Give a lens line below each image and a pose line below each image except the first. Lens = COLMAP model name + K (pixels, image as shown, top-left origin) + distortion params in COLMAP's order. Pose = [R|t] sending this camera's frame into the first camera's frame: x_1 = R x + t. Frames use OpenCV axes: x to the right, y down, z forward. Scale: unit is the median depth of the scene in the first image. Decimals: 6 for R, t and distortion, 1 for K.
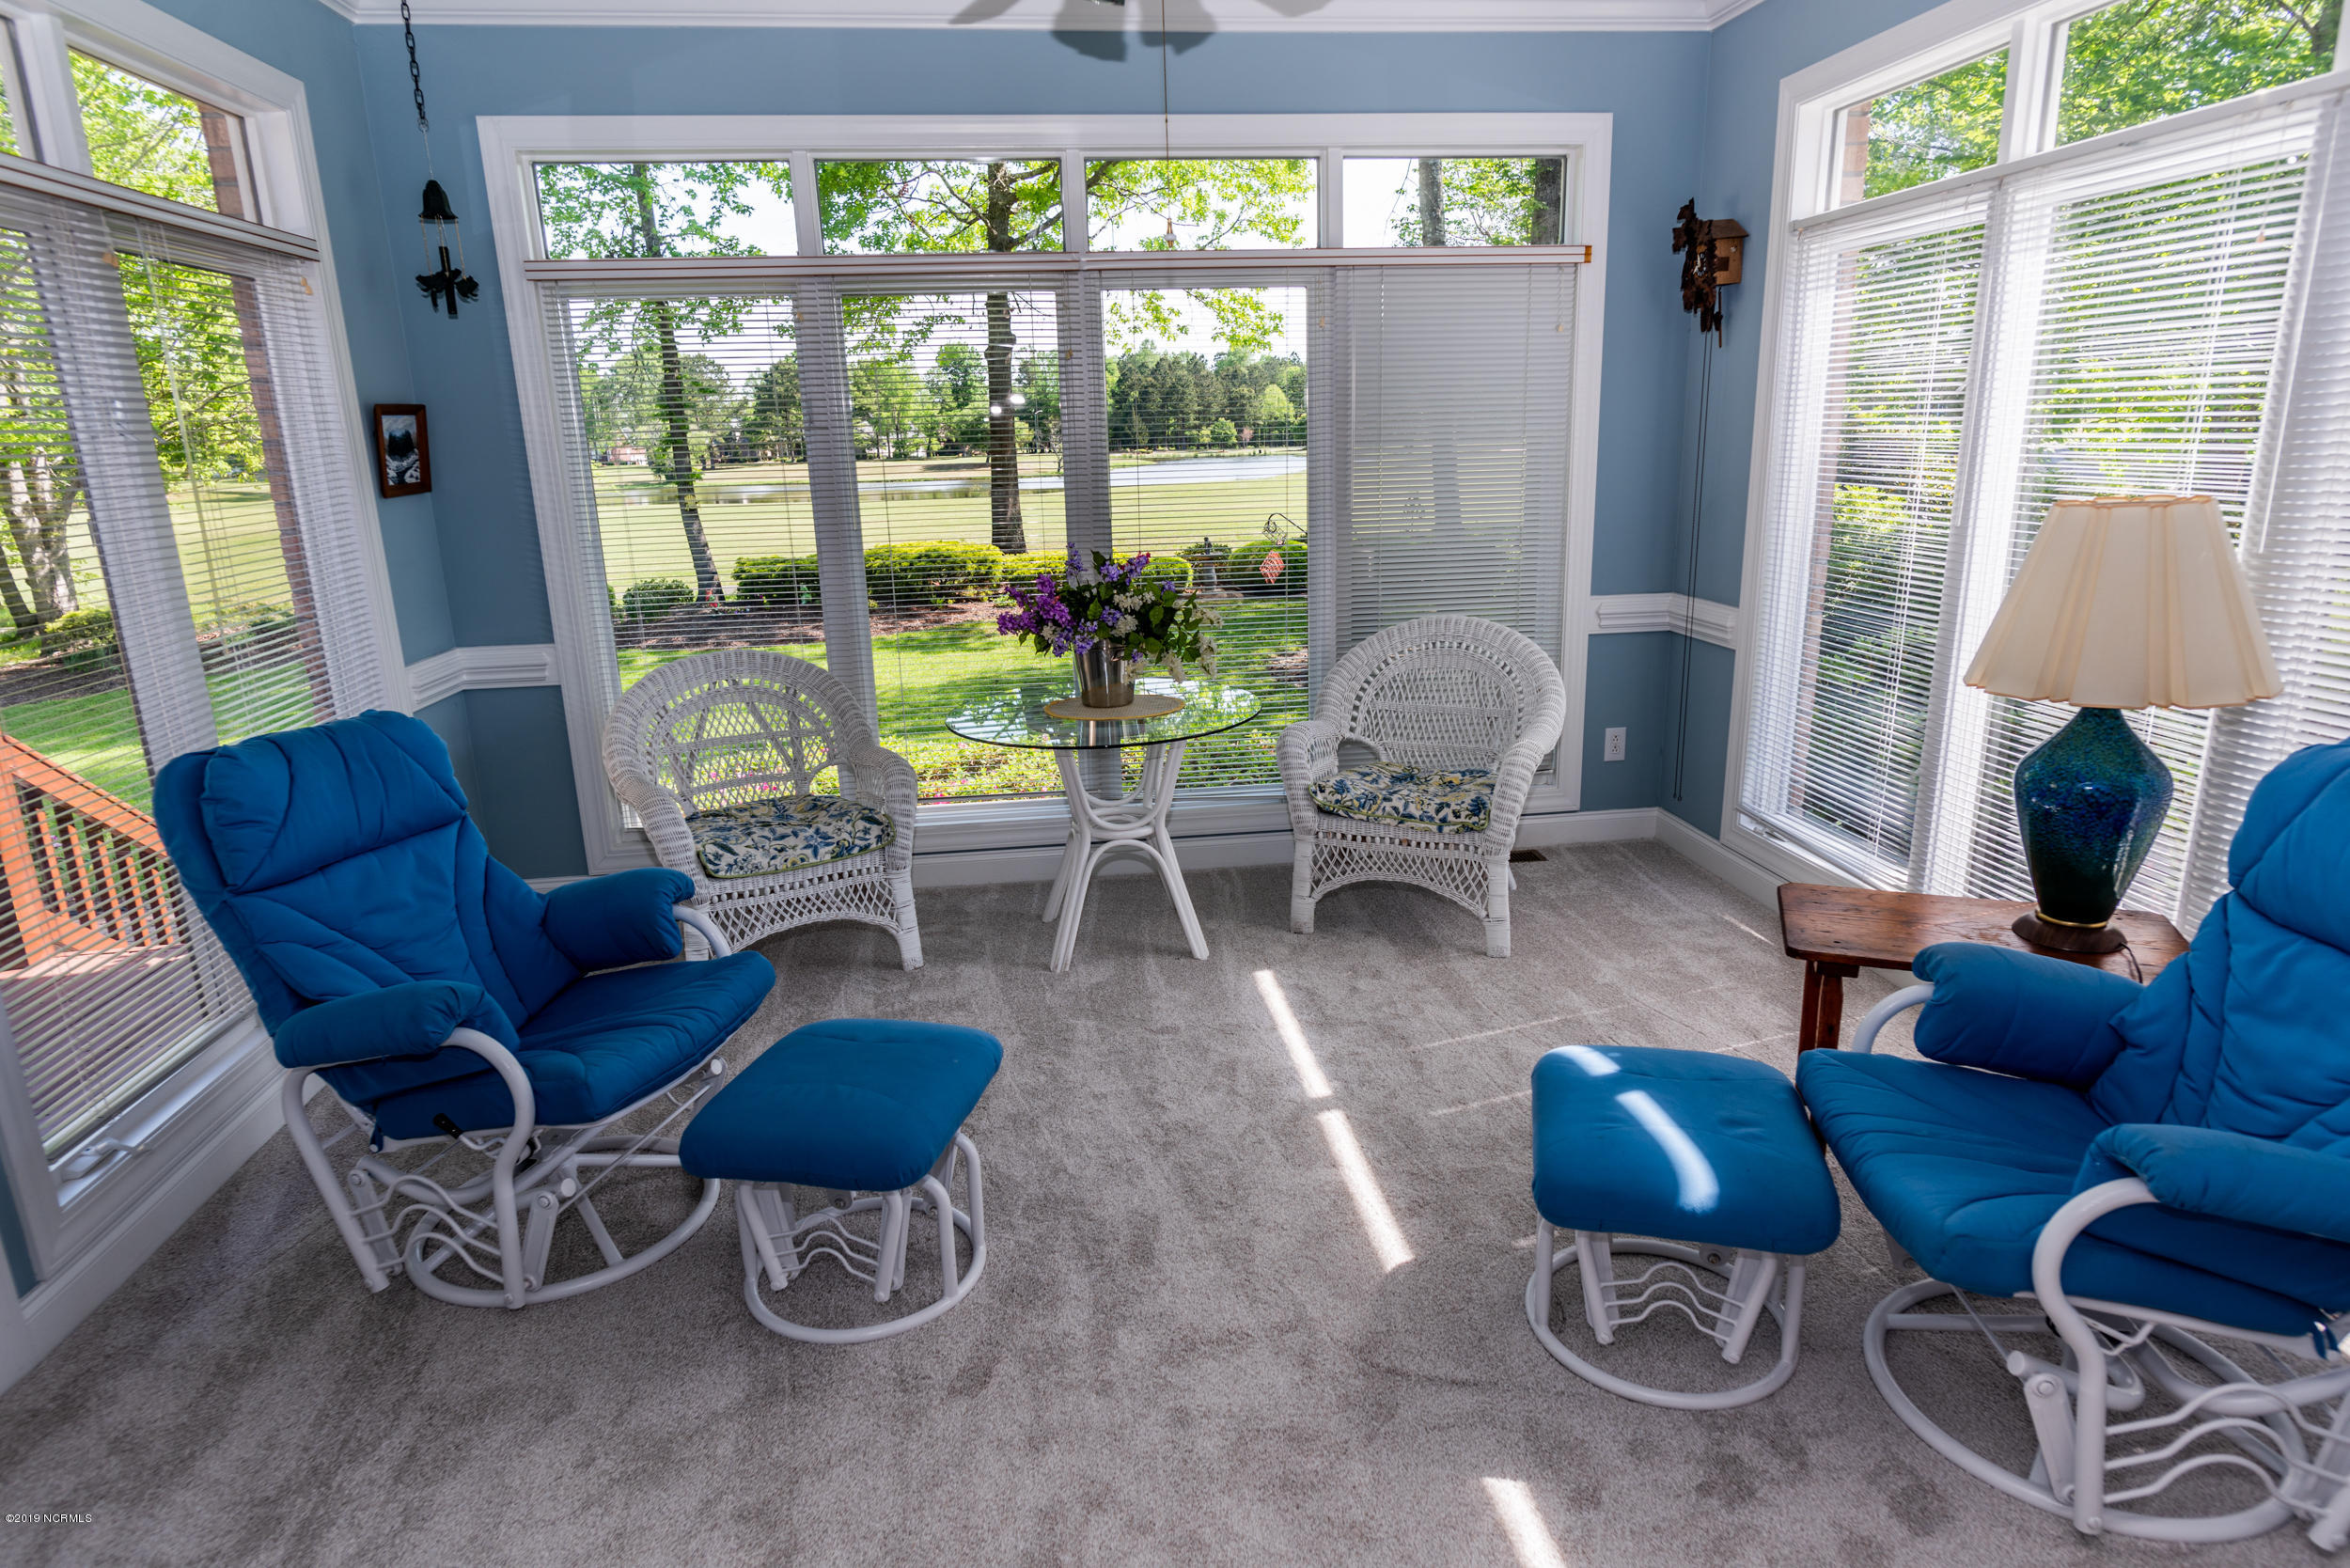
lens RADIAL K [[1345.2, 0, 1177.0], [0, 1345.2, 777.2], [0, 0, 1]] dist [-0.005290, 0.003044]
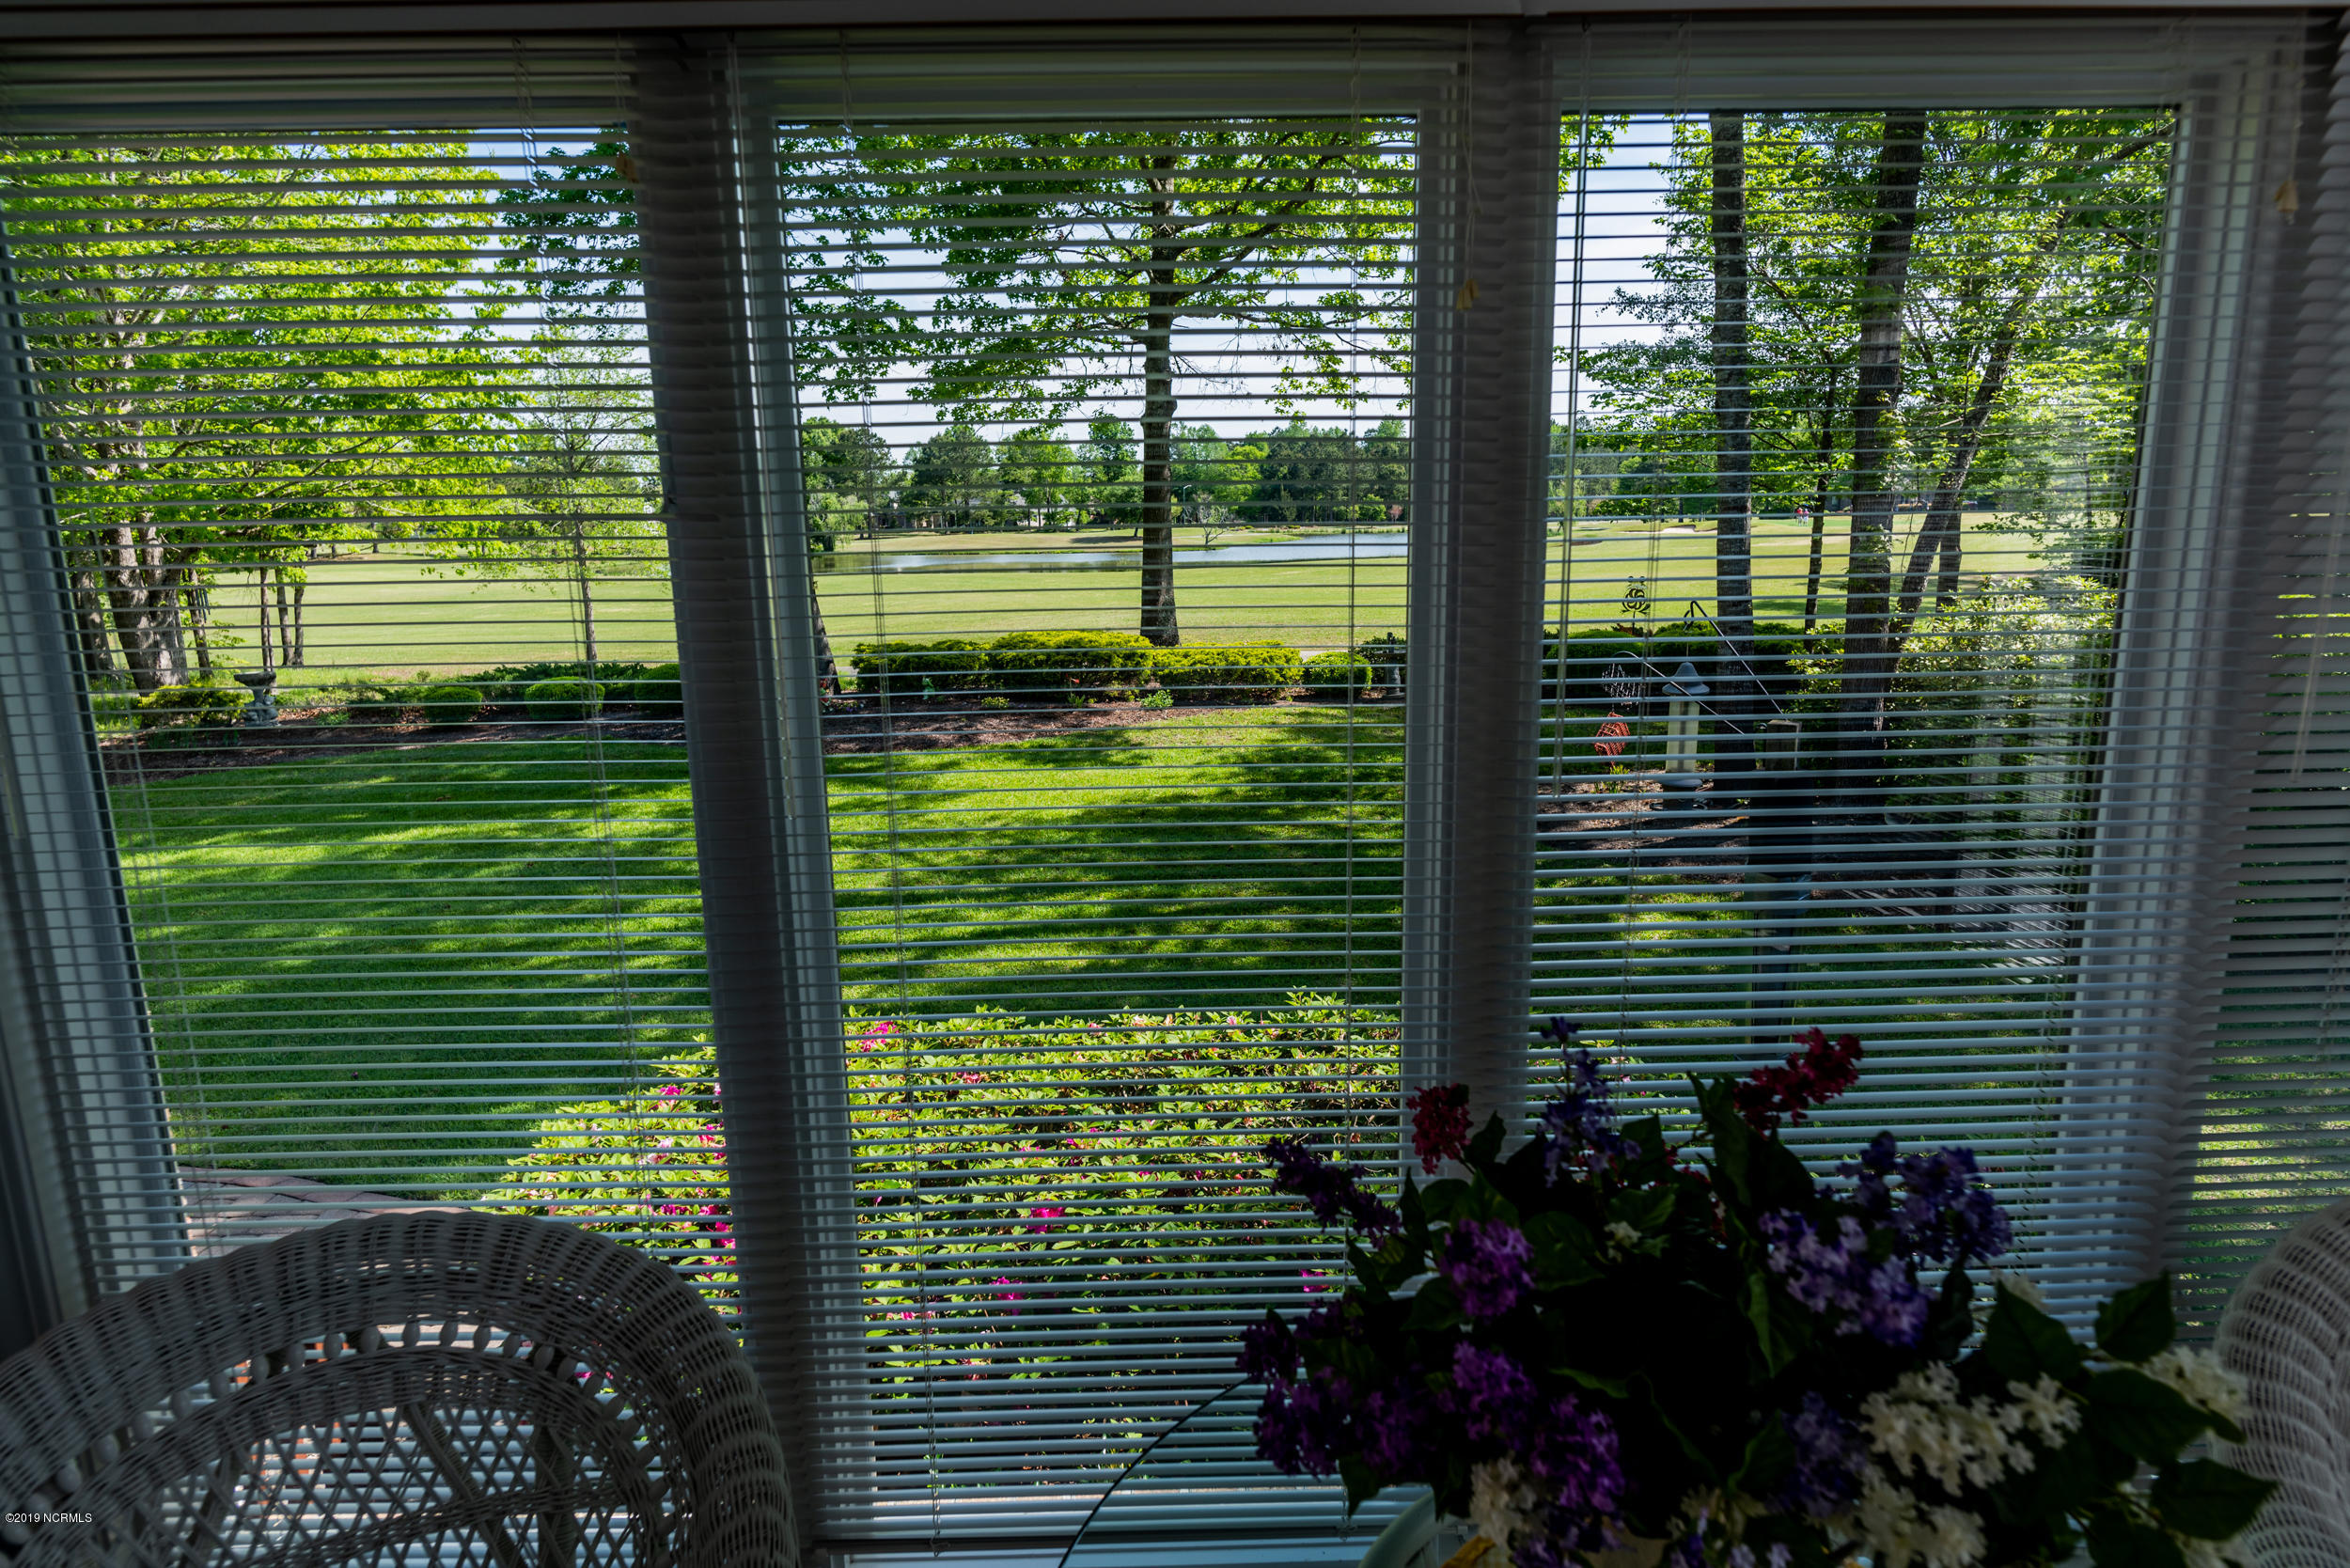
lens RADIAL K [[1345.2, 0, 1174.7], [0, 1345.2, 782.1], [0, 0, 1]] dist [-0.005290, 0.003044]
pose [[0.994159, 0.032009, -0.103071, -0.020560], [-0.037052, 0.998189, -0.047390, -0.032964], [0.101367, 0.050932, 0.993544, 0.124163]]
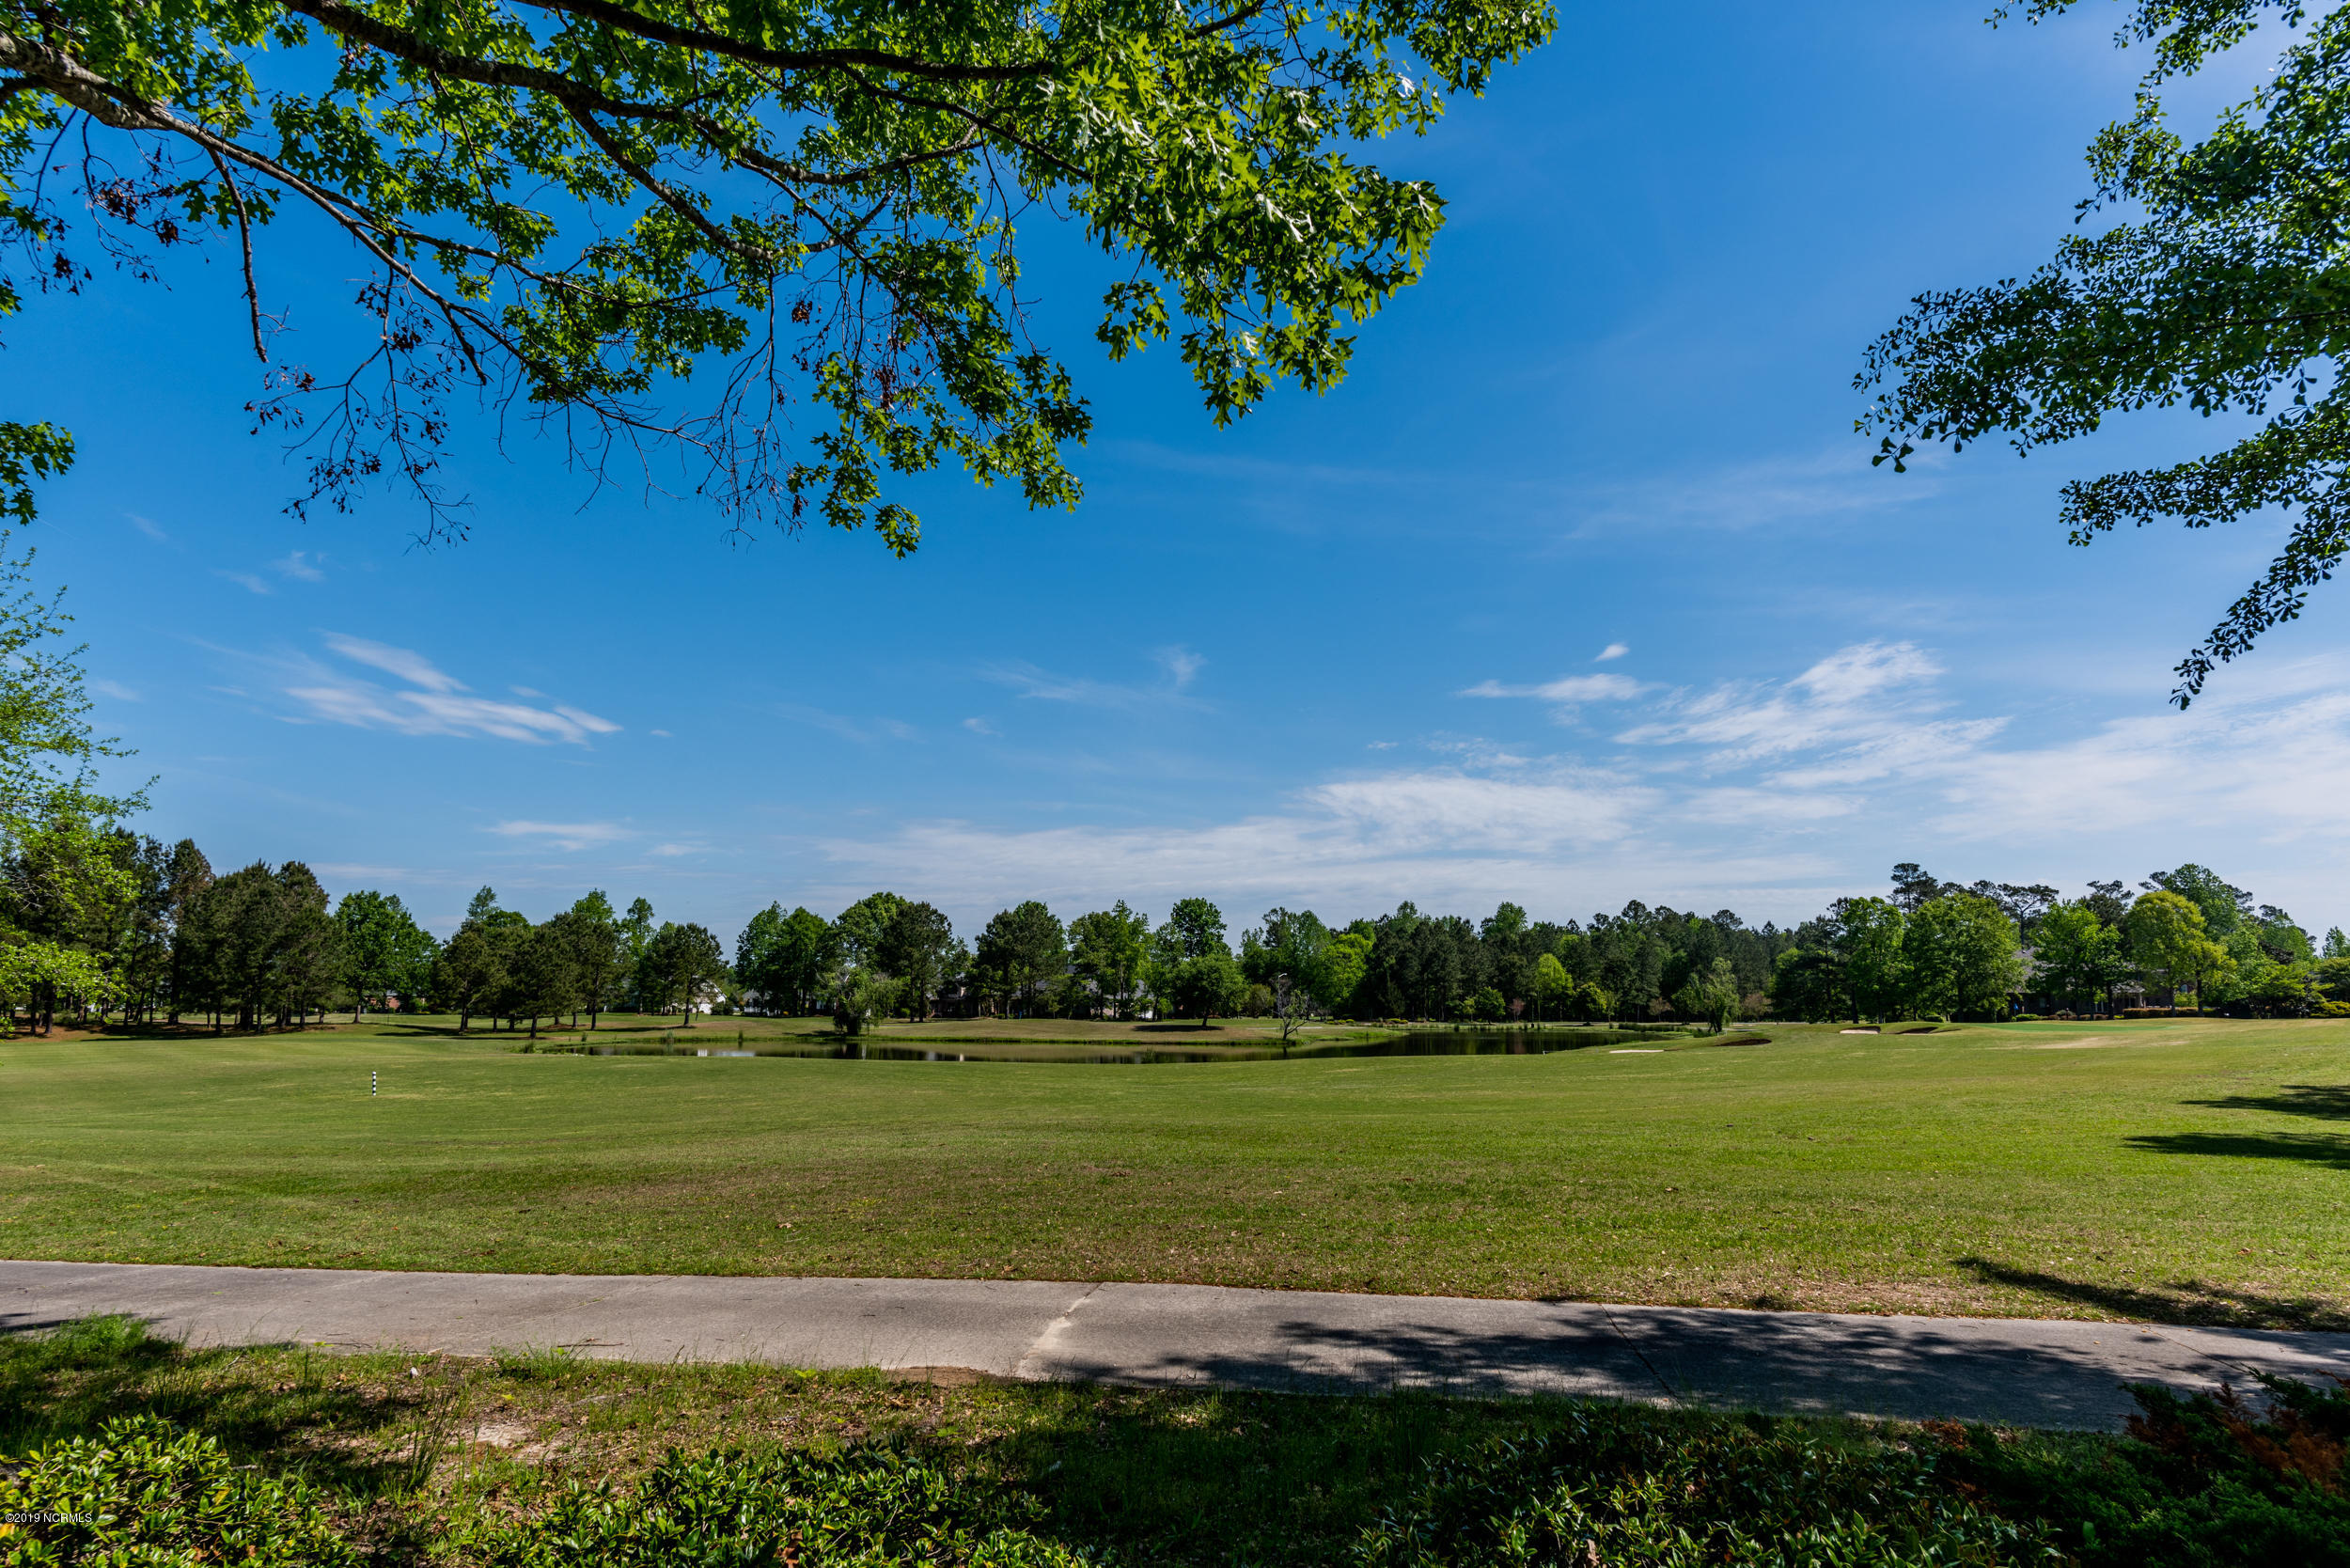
lens RADIAL K [[1345.2, 0, 1185.4], [0, 1345.2, 788.6], [0, 0, 1]] dist [-0.005290, 0.003044]
pose [[0.981090, 0.001121, -0.193551, 0.103925], [-0.078011, 0.917456, -0.390114, -0.324317], [0.177137, 0.397836, 0.900194, 1.426652]]
